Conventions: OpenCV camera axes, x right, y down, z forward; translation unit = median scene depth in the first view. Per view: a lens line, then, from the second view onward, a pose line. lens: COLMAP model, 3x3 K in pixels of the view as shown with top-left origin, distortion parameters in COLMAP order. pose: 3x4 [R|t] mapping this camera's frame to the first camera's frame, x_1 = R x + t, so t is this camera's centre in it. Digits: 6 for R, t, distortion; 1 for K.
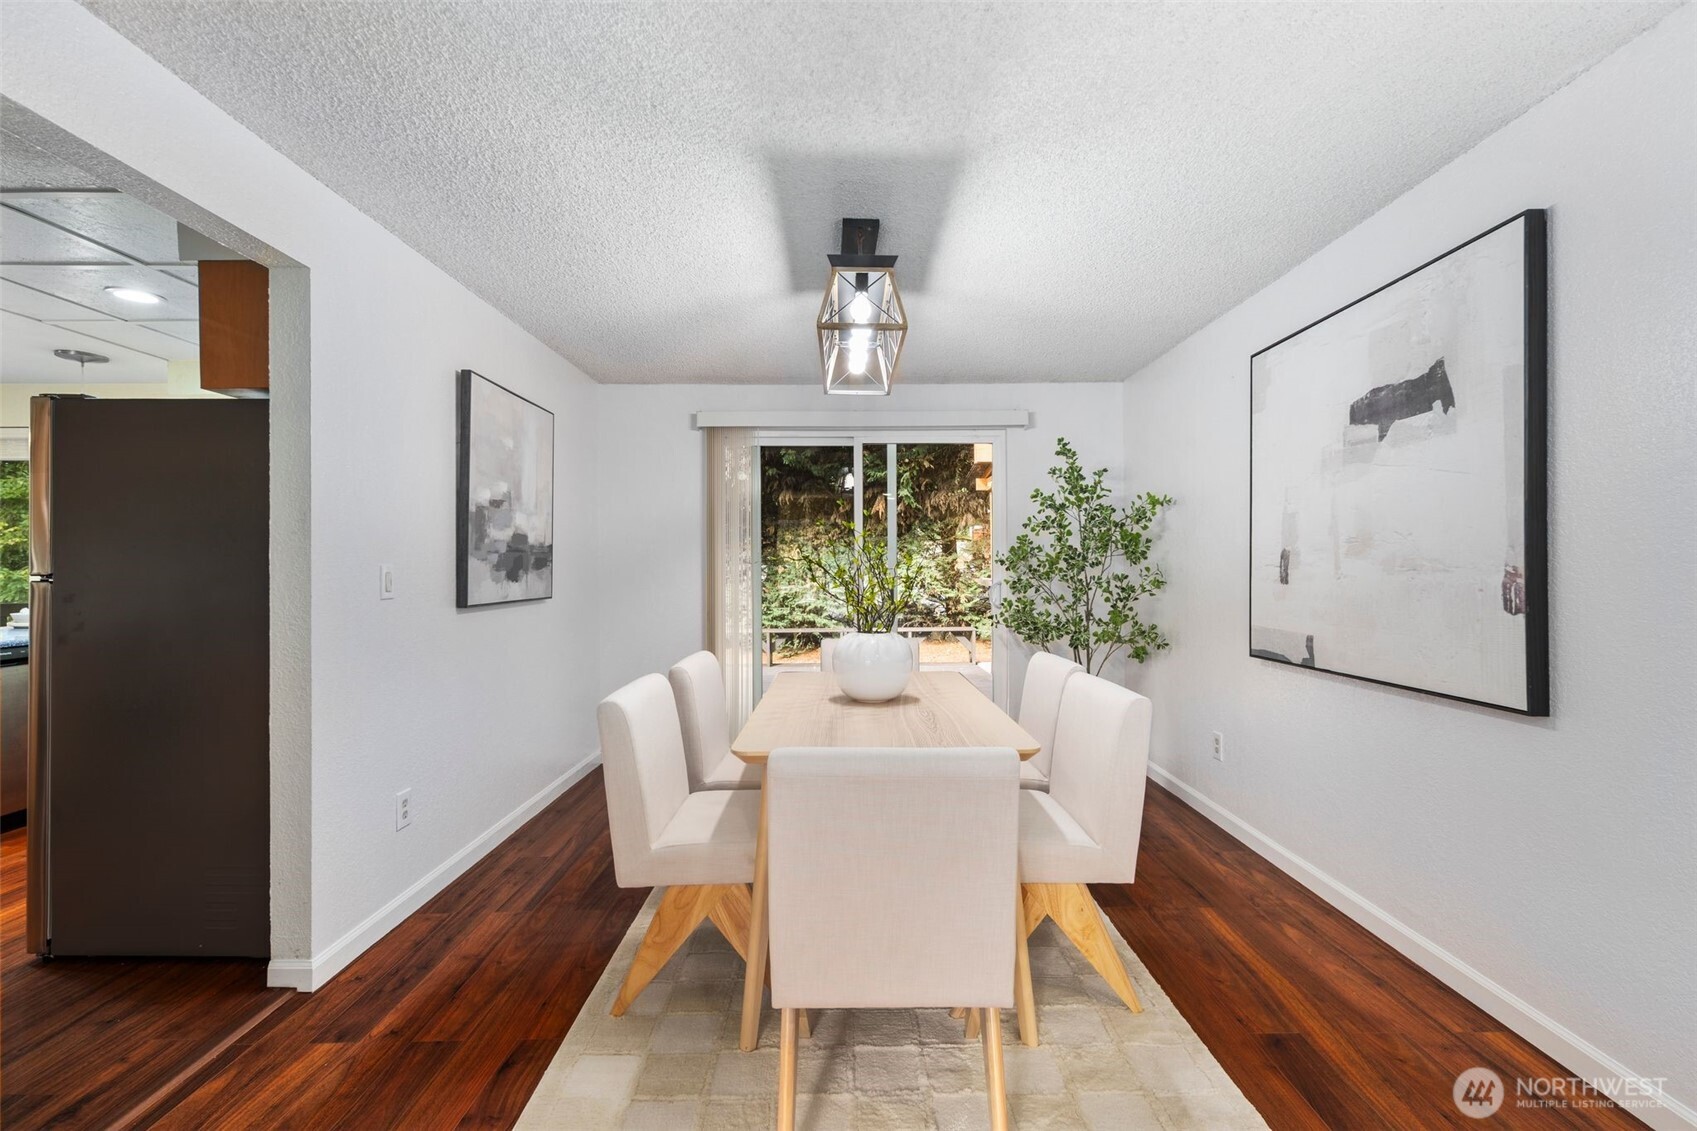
lens RADIAL K [[726.2, 0, 848.5], [0, 726.2, 565.5], [0, 0, 1]] dist [0.001362, 0.000160]
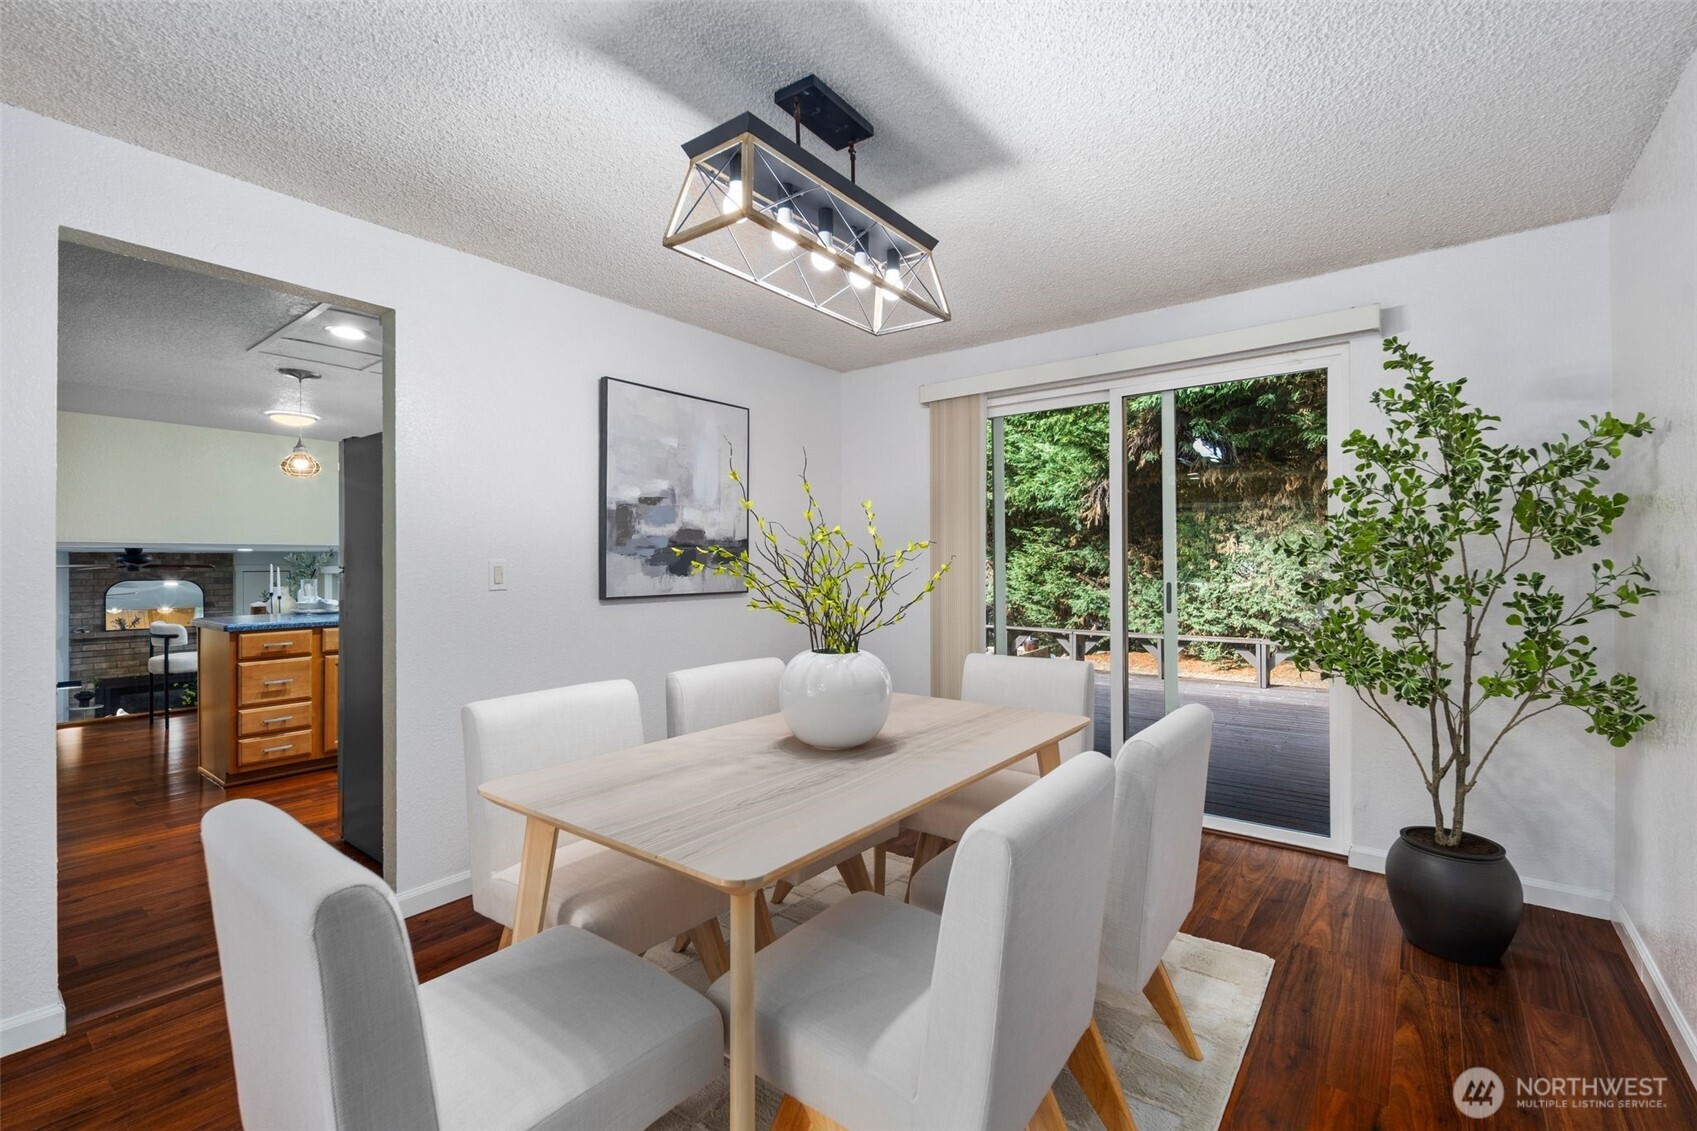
lens RADIAL K [[733.4, 0, 855.1], [0, 733.4, 558.6], [0, 0, 1]] dist [-0.001650, -0.000086]
pose [[0.791020, -0.003811, -0.611778, 0.361412], [0.002969, 0.999993, -0.002391, 0.001059], [0.611783, 0.000075, 0.791026, 0.319679]]
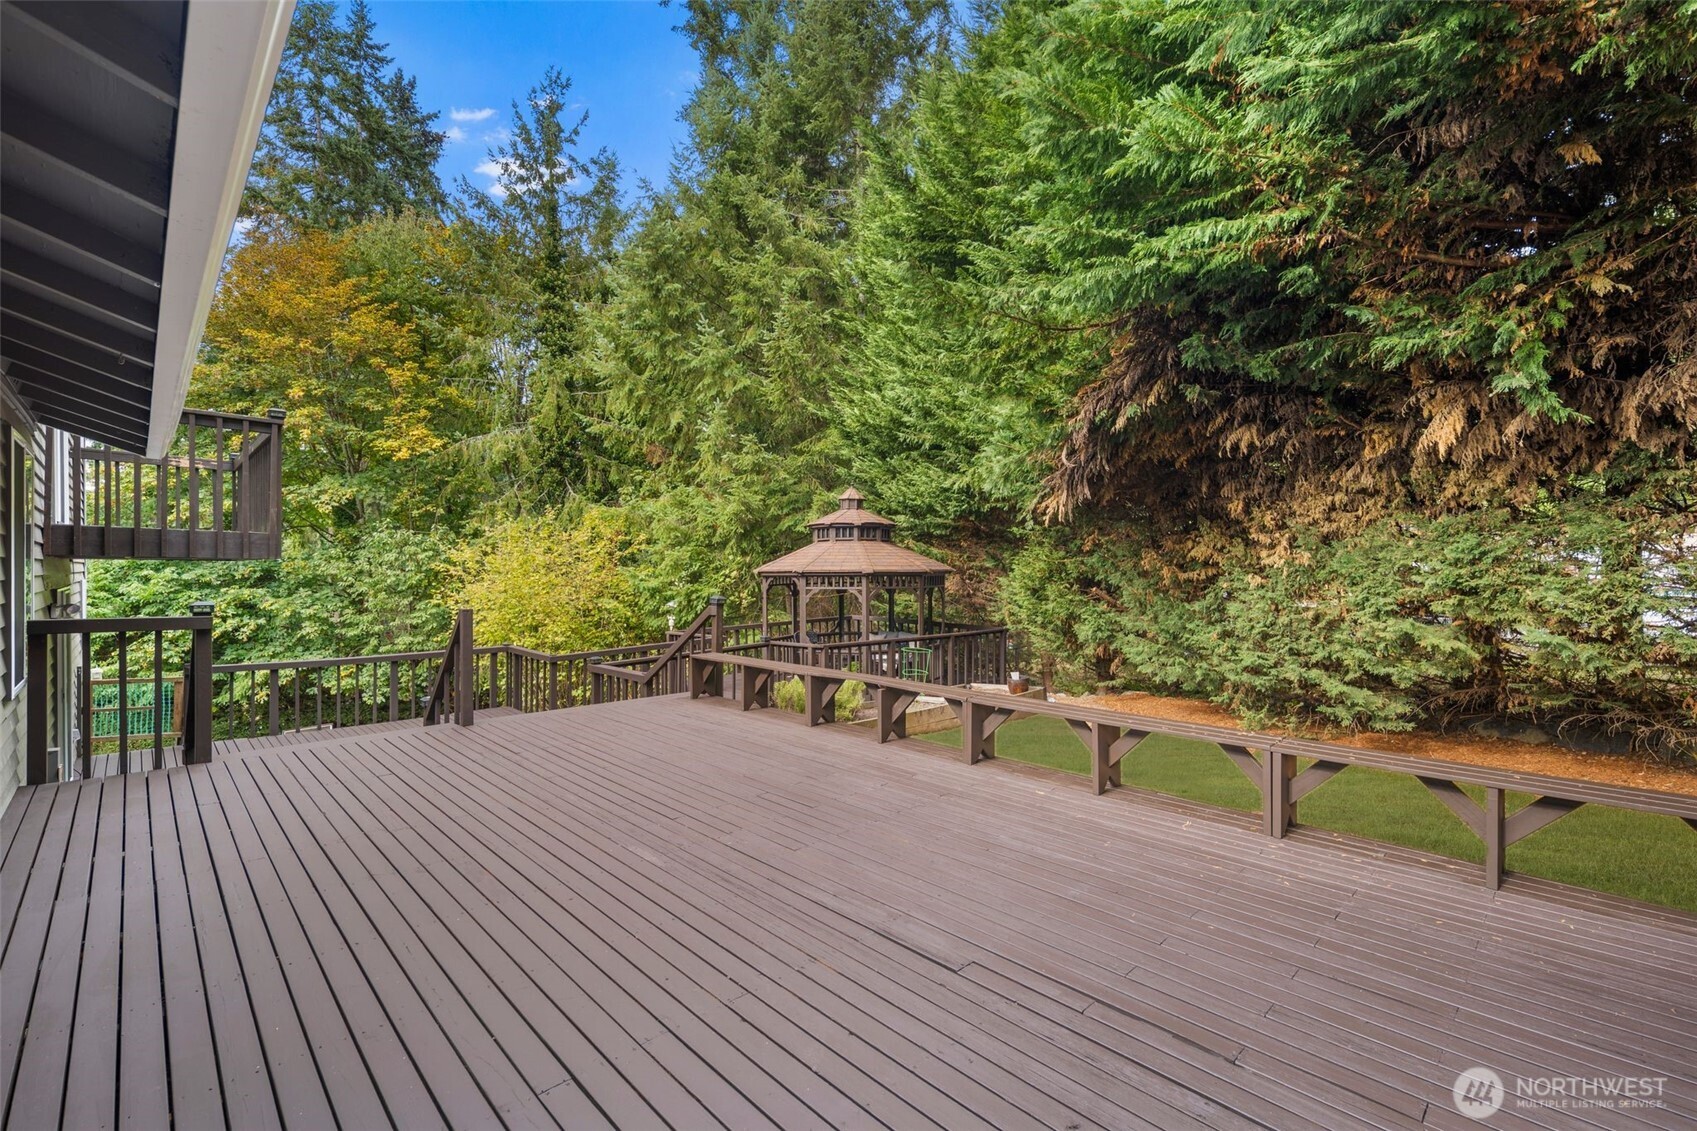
lens RADIAL K [[737.3, 0, 854.6], [0, 737.3, 566.4], [0, 0, 1]] dist [0.002762, -0.000545]
pose [[0.694971, 0.004167, -0.719026, 0.344452], [0.002839, 0.999960, 0.008539, -0.039159], [0.719032, -0.007976, 0.694931, 1.548544]]
